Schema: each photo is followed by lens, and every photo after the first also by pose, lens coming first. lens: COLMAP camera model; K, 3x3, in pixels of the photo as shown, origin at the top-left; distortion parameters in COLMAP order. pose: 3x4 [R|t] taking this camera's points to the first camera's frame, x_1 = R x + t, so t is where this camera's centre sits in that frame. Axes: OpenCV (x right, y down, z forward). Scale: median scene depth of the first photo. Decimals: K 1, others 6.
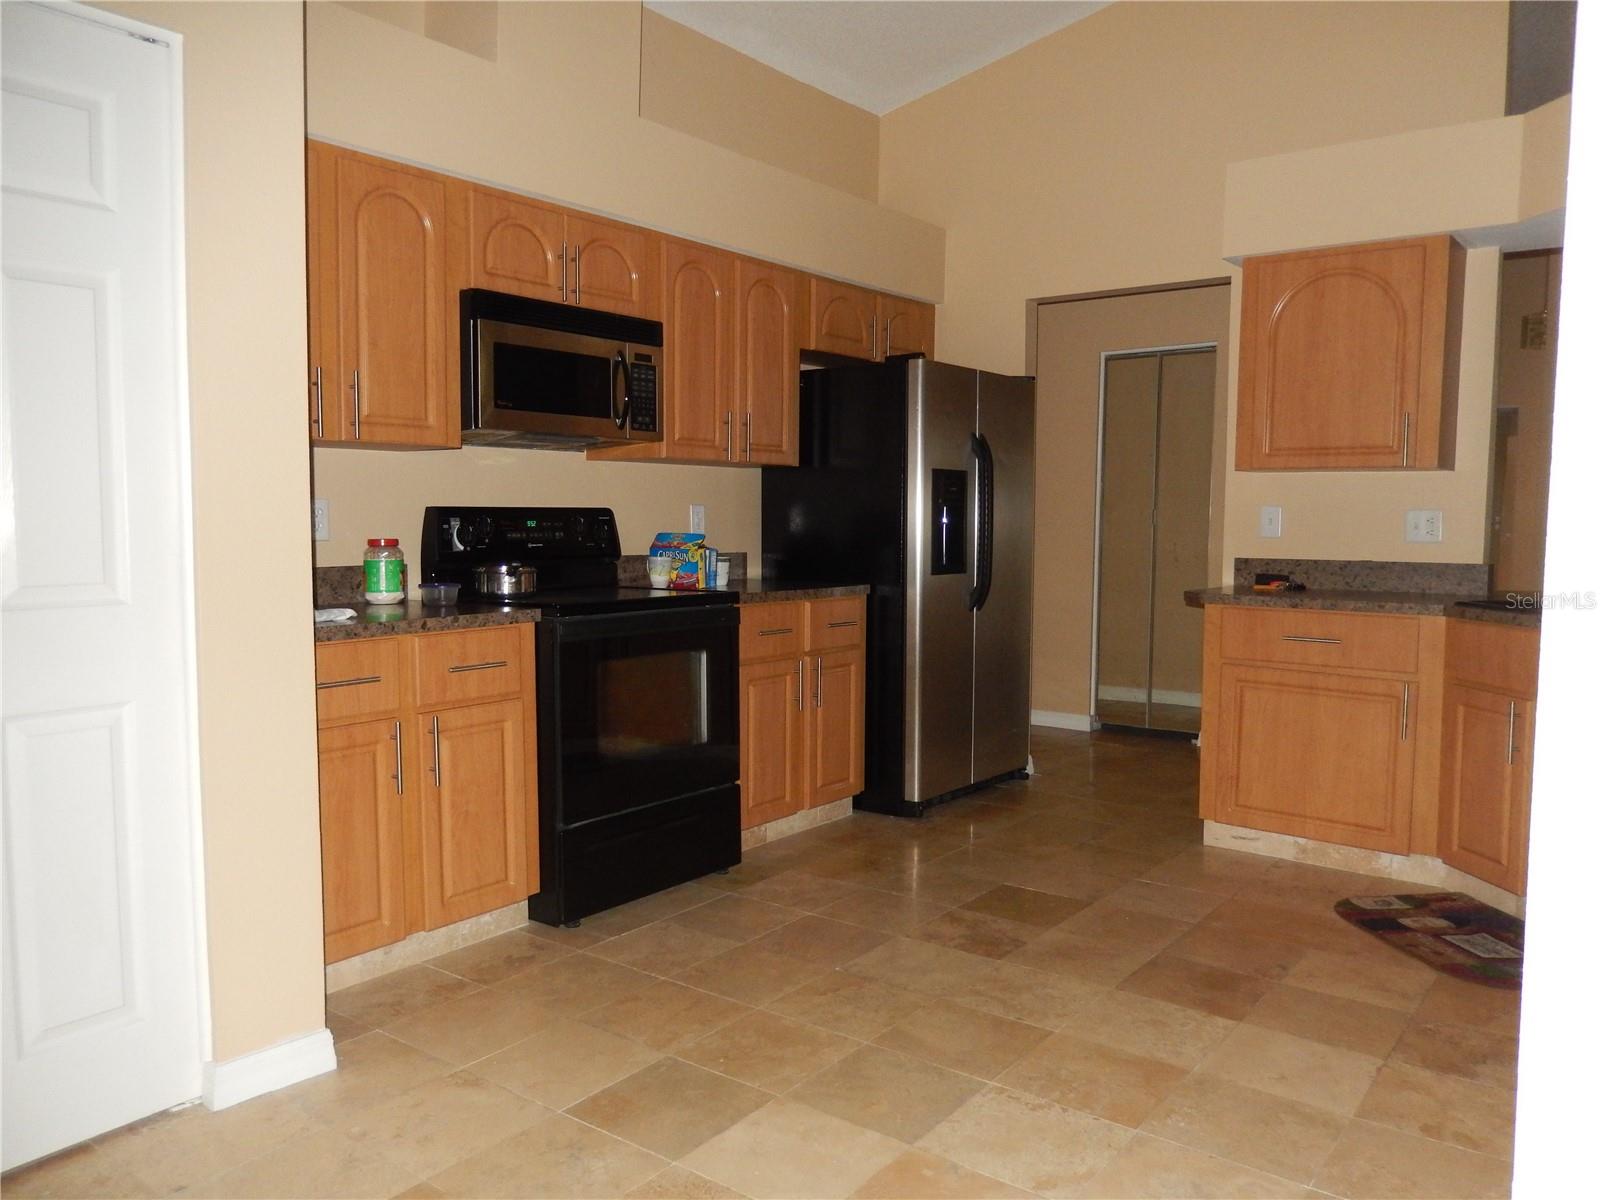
lens RADIAL K [[1182.1, 0, 803.0], [0, 1182.1, 595.1], [0, 0, 1]] dist [-0.034223, 0.003405]
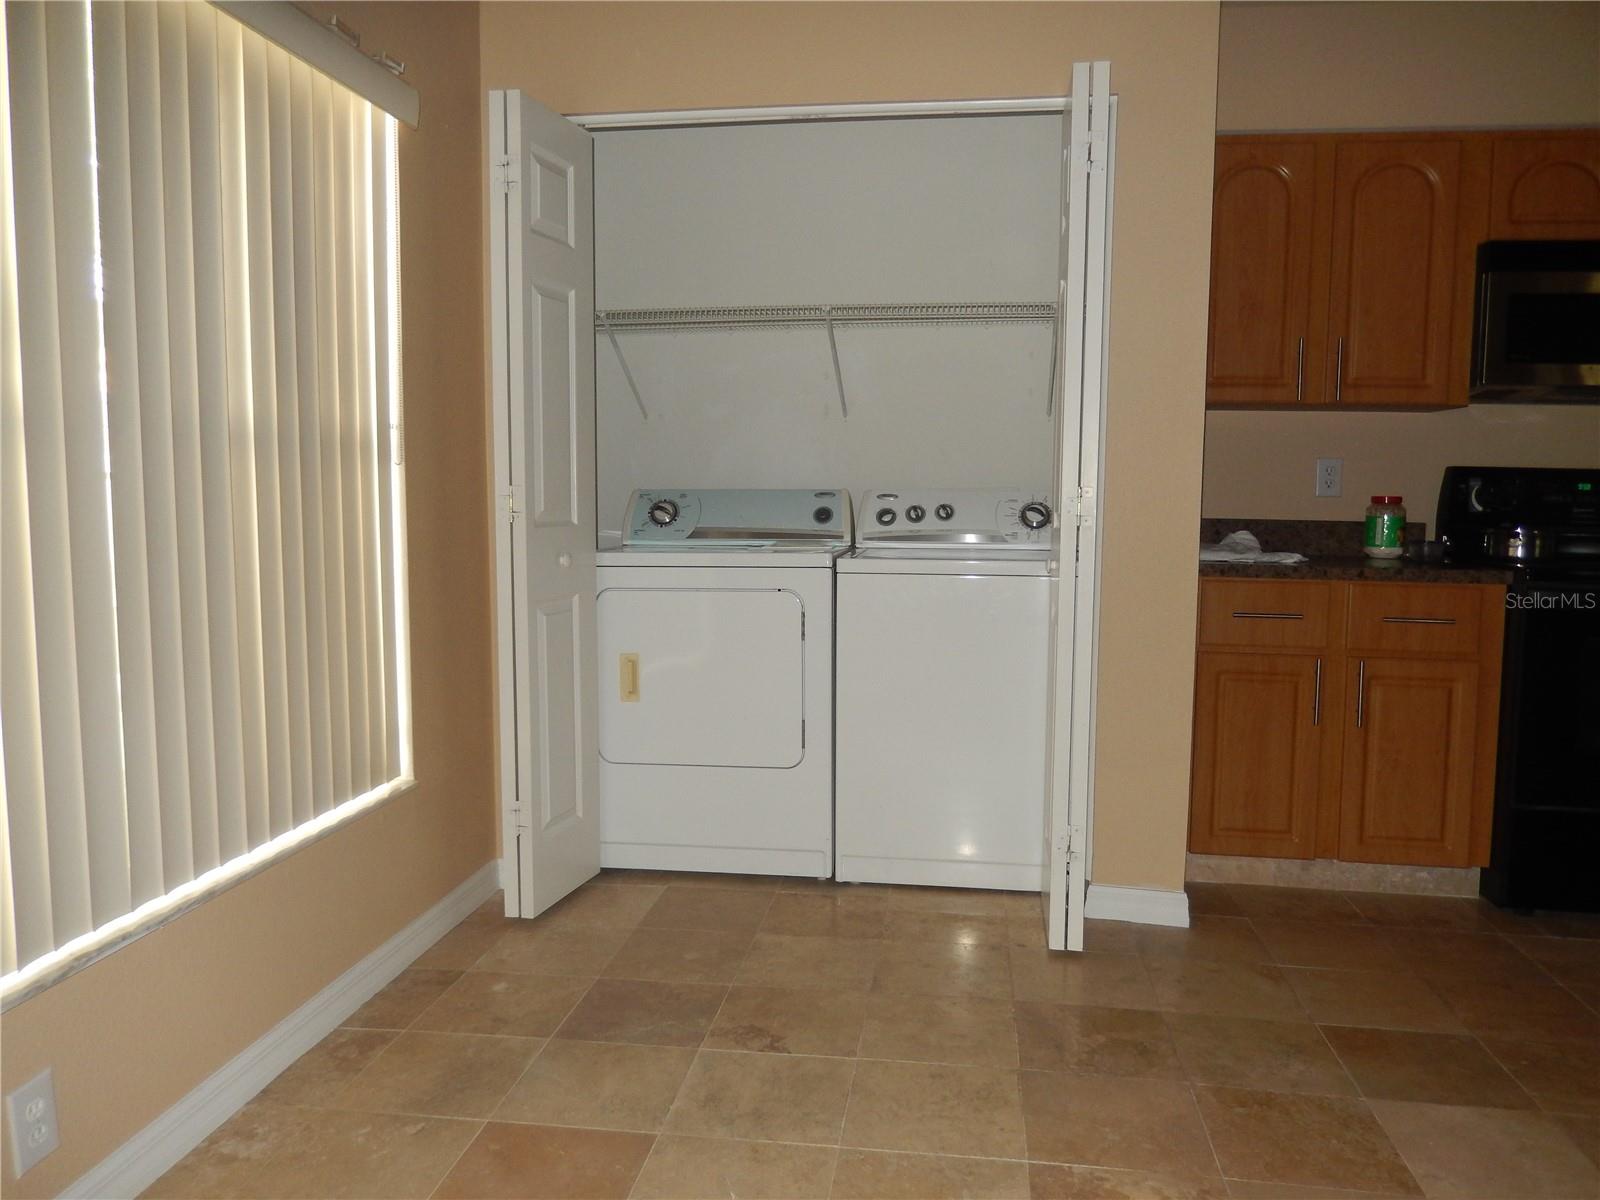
lens RADIAL K [[1182.1, 0, 804.7], [0, 1182.1, 599.2], [0, 0, 1]] dist [-0.034223, 0.003405]
pose [[0.474686, 0.089501, -0.875593, 0.346340], [-0.074448, 0.995334, 0.061380, 0.019476], [0.877001, 0.036050, 0.479134, 0.051872]]
